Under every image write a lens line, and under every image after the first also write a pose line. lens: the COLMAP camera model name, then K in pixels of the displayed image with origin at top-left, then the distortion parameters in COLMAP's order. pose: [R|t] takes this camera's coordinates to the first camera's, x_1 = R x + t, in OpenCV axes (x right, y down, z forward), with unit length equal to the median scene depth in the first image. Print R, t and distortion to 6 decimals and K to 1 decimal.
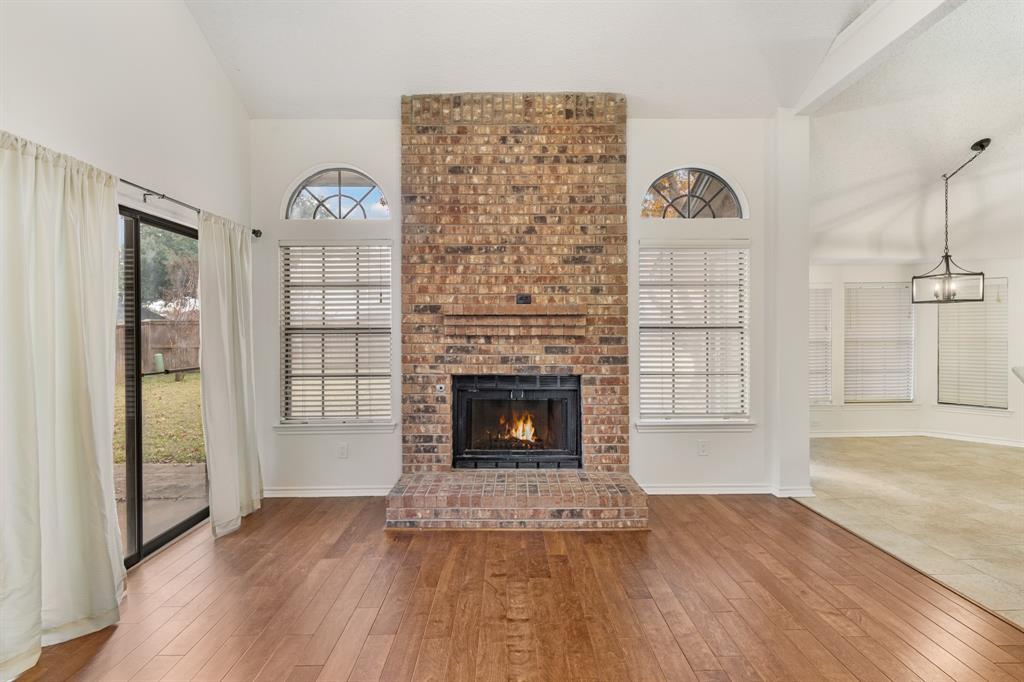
lens RADIAL K [[477.6, 0, 509.1], [0, 477.6, 335.7], [0, 0, 1]] dist [-0.000944, -0.000393]
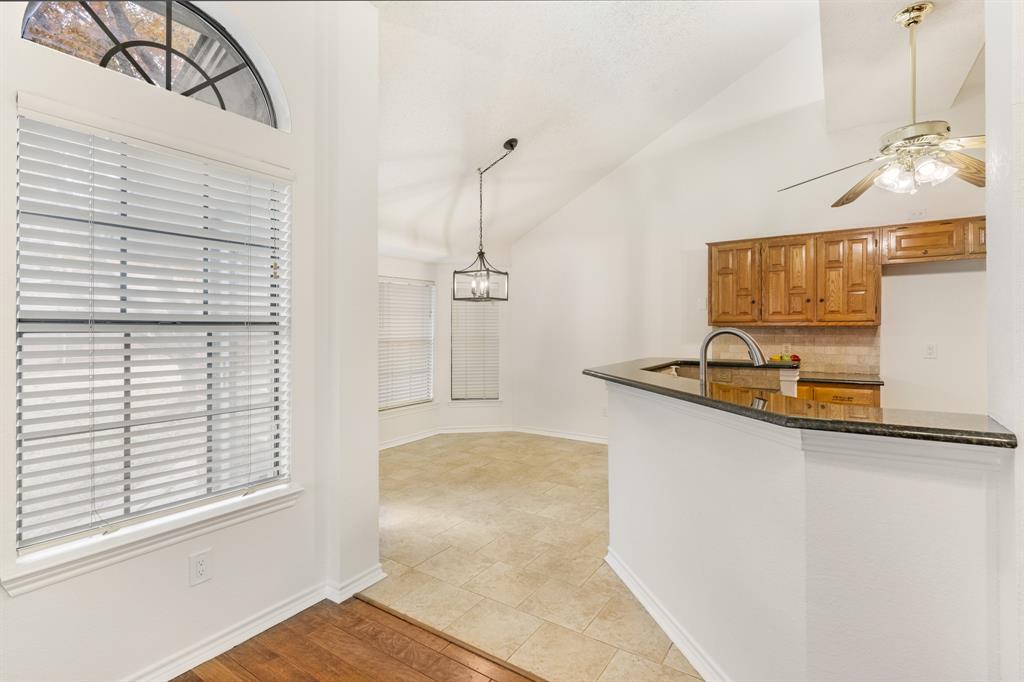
lens RADIAL K [[479.8, 0, 527.7], [0, 479.8, 324.2], [0, 0, 1]] dist [-0.002696, -0.000533]
pose [[0.545505, 0.010891, 0.838037, 0.187279], [0.008382, 0.999795, -0.018449, -0.003688], [-0.838066, 0.017089, 0.545301, 0.474907]]
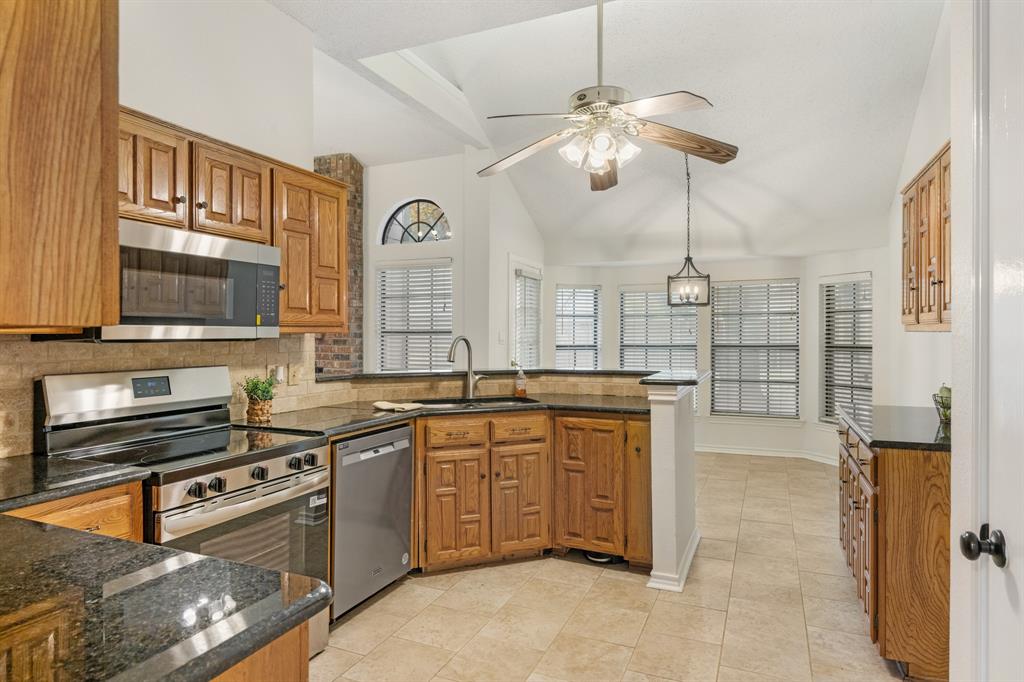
lens RADIAL K [[598.2, 0, 508.7], [0, 598.2, 338.3], [0, 0, 1]] dist [-0.000687, -0.000297]
pose [[0.914877, 0.004282, -0.403710, 1.301430], [-0.005479, 0.999983, -0.001811, 0.000563], [0.403695, 0.003869, 0.914885, -0.317024]]
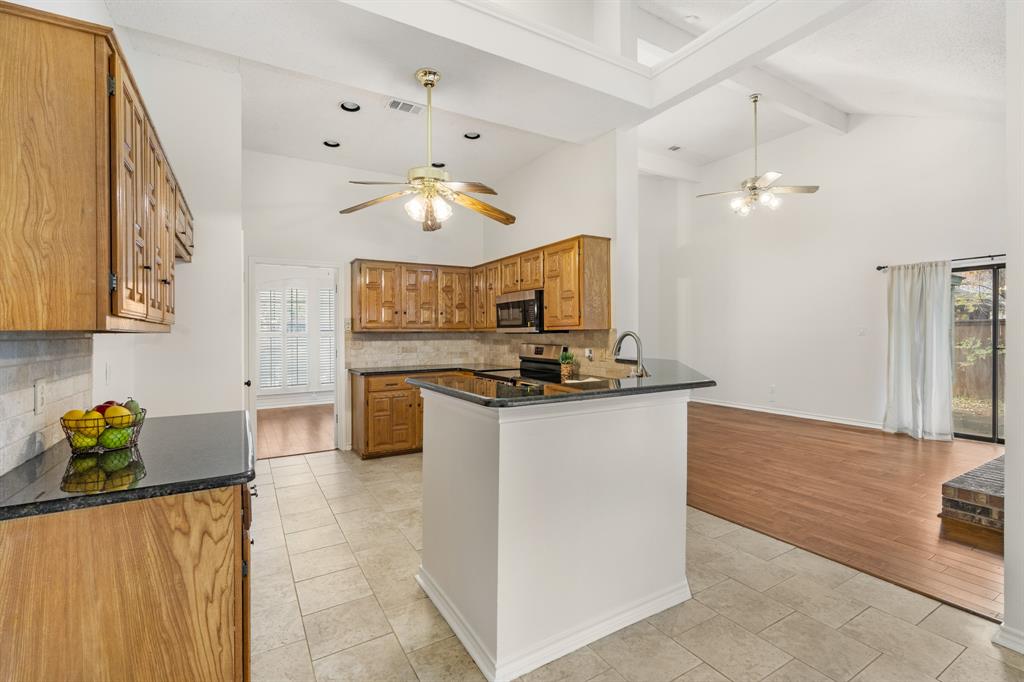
lens RADIAL K [[456.3, 0, 509.6], [0, 456.3, 337.8], [0, 0, 1]] dist [-0.001210, -0.000070]
pose [[-0.864301, 0.013390, -0.502797, 1.400192], [0.004690, 0.999817, 0.018564, -0.008128], [0.502953, 0.013687, -0.864205, 1.224539]]
